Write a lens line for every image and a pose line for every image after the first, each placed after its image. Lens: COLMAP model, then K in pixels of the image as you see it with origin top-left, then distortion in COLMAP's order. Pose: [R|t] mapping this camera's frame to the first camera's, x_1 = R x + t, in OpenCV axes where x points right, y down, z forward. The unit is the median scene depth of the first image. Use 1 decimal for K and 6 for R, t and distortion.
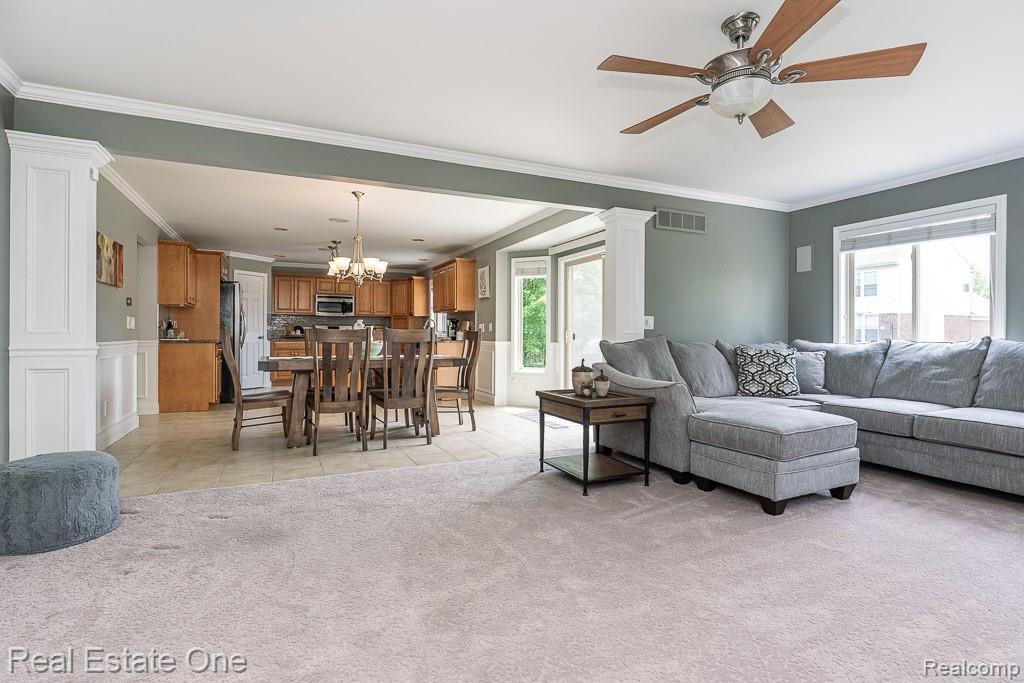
lens RADIAL K [[493.2, 0, 512.0], [0, 493.2, 341.5], [0, 0, 1]] dist [-0.000014, -0.000012]
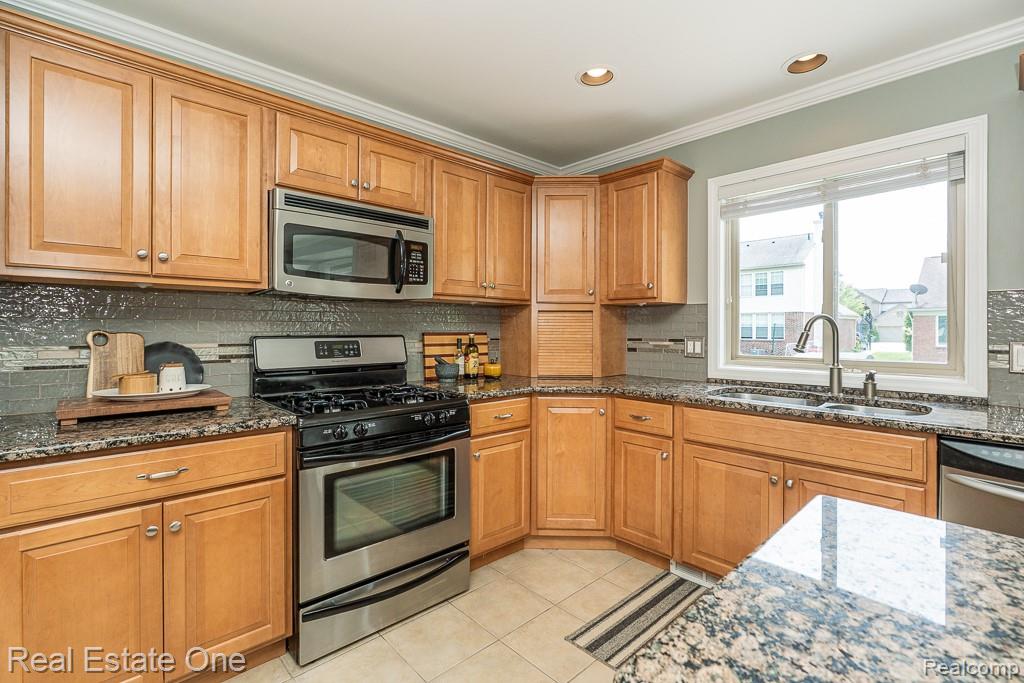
lens RADIAL K [[464.7, 0, 511.5], [0, 464.7, 329.1], [0, 0, 1]] dist [-0.002863, -0.000329]
pose [[0.951897, -0.001611, 0.306414, -0.358380], [0.005854, 0.999899, -0.012930, -0.034046], [-0.306362, 0.014101, 0.951811, 0.777079]]
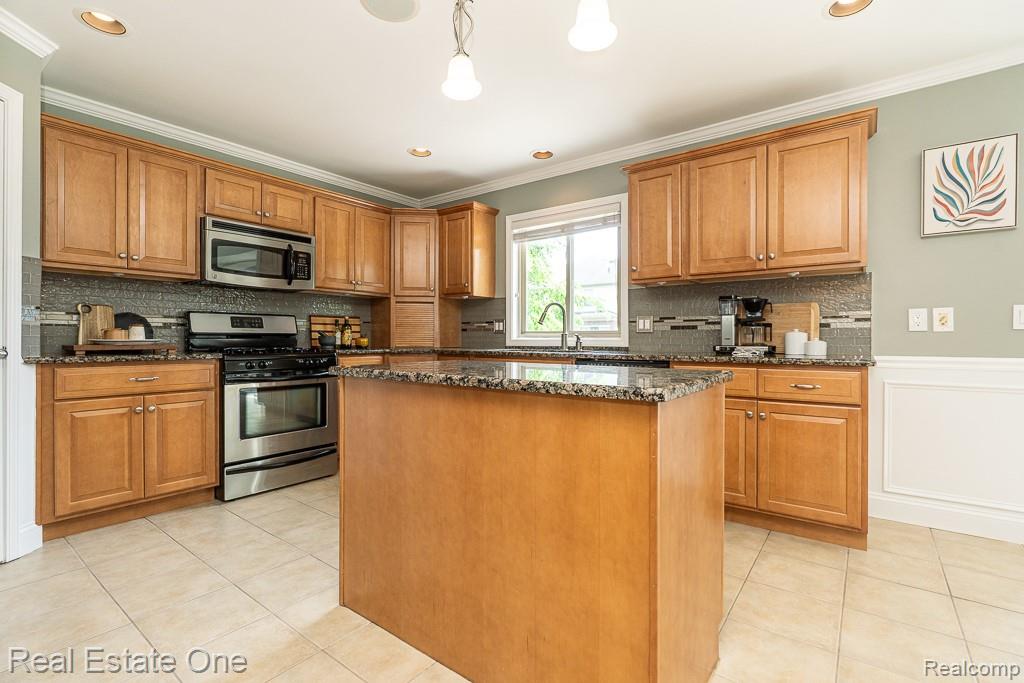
lens RADIAL K [[470.8, 0, 507.7], [0, 470.8, 338.2], [0, 0, 1]] dist [-0.000938, 0.000142]
pose [[0.889369, -0.001175, 0.457189, -0.357359], [0.007482, 0.999900, -0.011985, -0.010424], [-0.457130, 0.014079, 0.889289, 0.626444]]
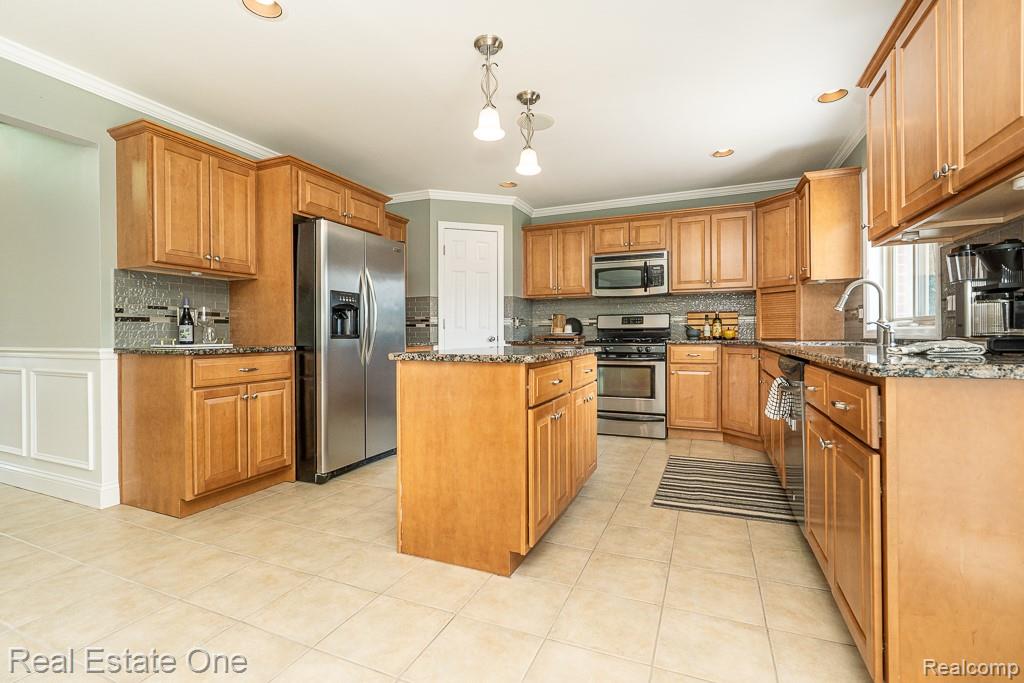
lens RADIAL K [[464.7, 0, 511.5], [0, 464.7, 329.1], [0, 0, 1]] dist [-0.002863, -0.000329]
pose [[0.662065, -0.014845, -0.749299, -0.087999], [-0.003508, 0.999731, -0.022906, -0.006931], [0.749438, 0.017794, 0.661835, 0.603857]]
